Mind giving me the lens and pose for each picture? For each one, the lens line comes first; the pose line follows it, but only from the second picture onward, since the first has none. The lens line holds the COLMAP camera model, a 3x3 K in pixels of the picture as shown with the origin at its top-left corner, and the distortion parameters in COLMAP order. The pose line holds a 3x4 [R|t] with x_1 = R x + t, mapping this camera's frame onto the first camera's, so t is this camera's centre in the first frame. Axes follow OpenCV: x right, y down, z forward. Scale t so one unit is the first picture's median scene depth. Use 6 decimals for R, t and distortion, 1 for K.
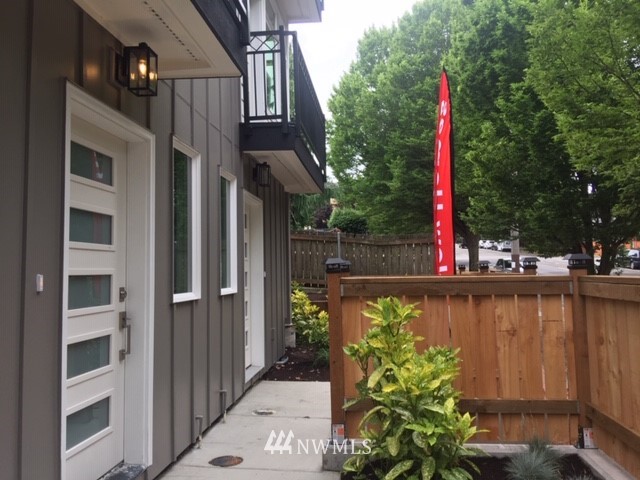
lens RADIAL K [[547.5, 0, 318.6], [0, 547.5, 227.4], [0, 0, 1]] dist [0.047482, -0.004808]
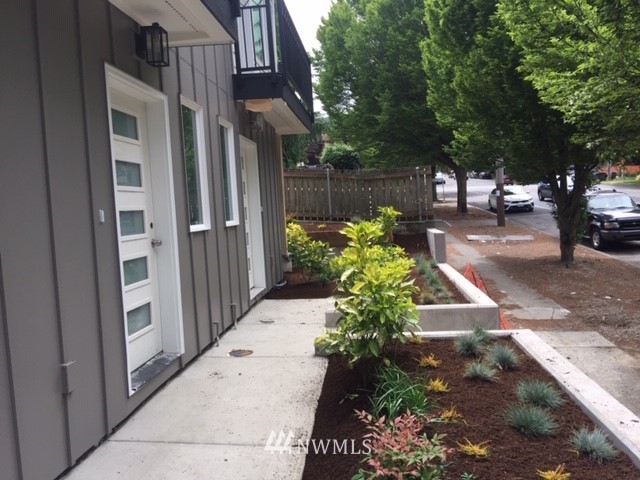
lens RADIAL K [[543.6, 0, 330.5], [0, 543.6, 238.5], [0, 0, 1]] dist [0.047779, -0.001714]
pose [[0.998885, -0.037674, 0.028452, 0.011901], [0.033394, 0.989833, 0.138259, -0.006371], [-0.033371, -0.137155, 0.989987, -0.162825]]
